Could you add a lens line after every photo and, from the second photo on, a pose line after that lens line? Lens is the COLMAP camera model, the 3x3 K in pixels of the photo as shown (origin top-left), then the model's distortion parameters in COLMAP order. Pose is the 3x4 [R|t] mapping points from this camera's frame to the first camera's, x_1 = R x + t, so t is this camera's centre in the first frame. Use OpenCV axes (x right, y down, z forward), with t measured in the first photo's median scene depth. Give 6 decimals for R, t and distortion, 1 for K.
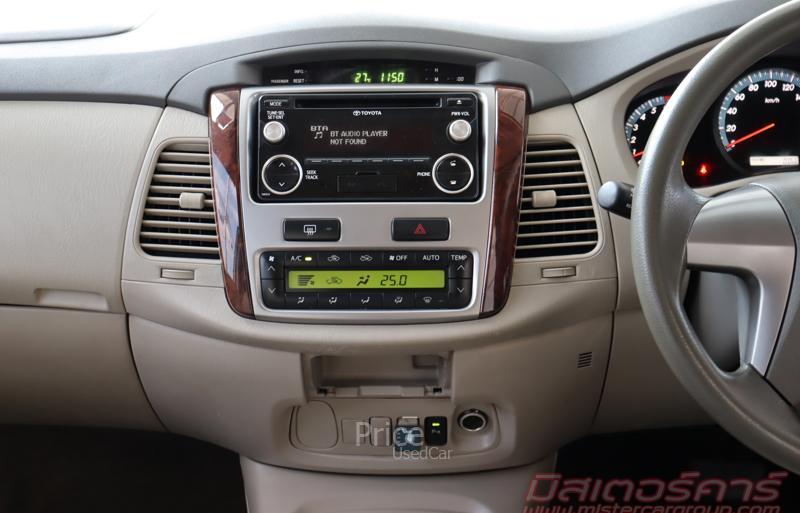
lens RADIAL K [[1180.1, 0, 403.5], [0, 1180.1, 260.6], [0, 0, 1]] dist [0.263298, 0.000000]
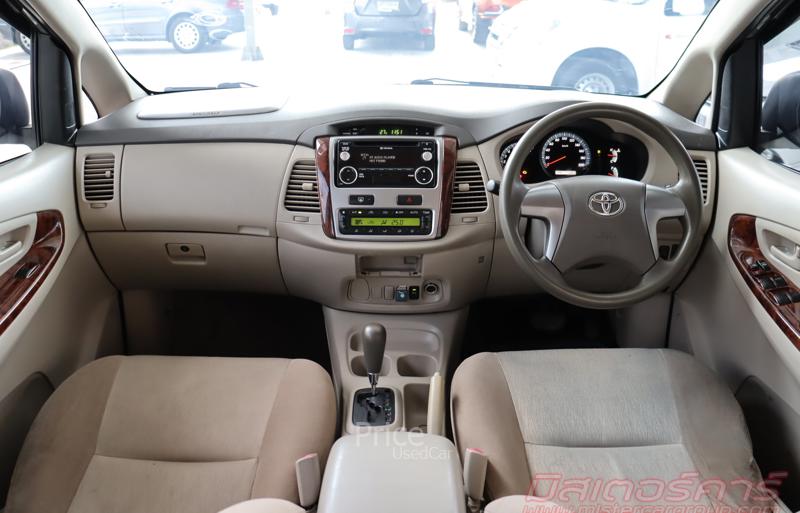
lens RADIAL K [[707.4, 0, 398.2], [0, 707.4, 253.2], [0, 0, 1]] dist [-0.018570, -0.001648]
pose [[0.999808, 0.009217, 0.017271, -0.028281], [-0.009770, 0.999435, 0.032174, 0.030836], [-0.016965, -0.032337, 0.999333, -0.343534]]
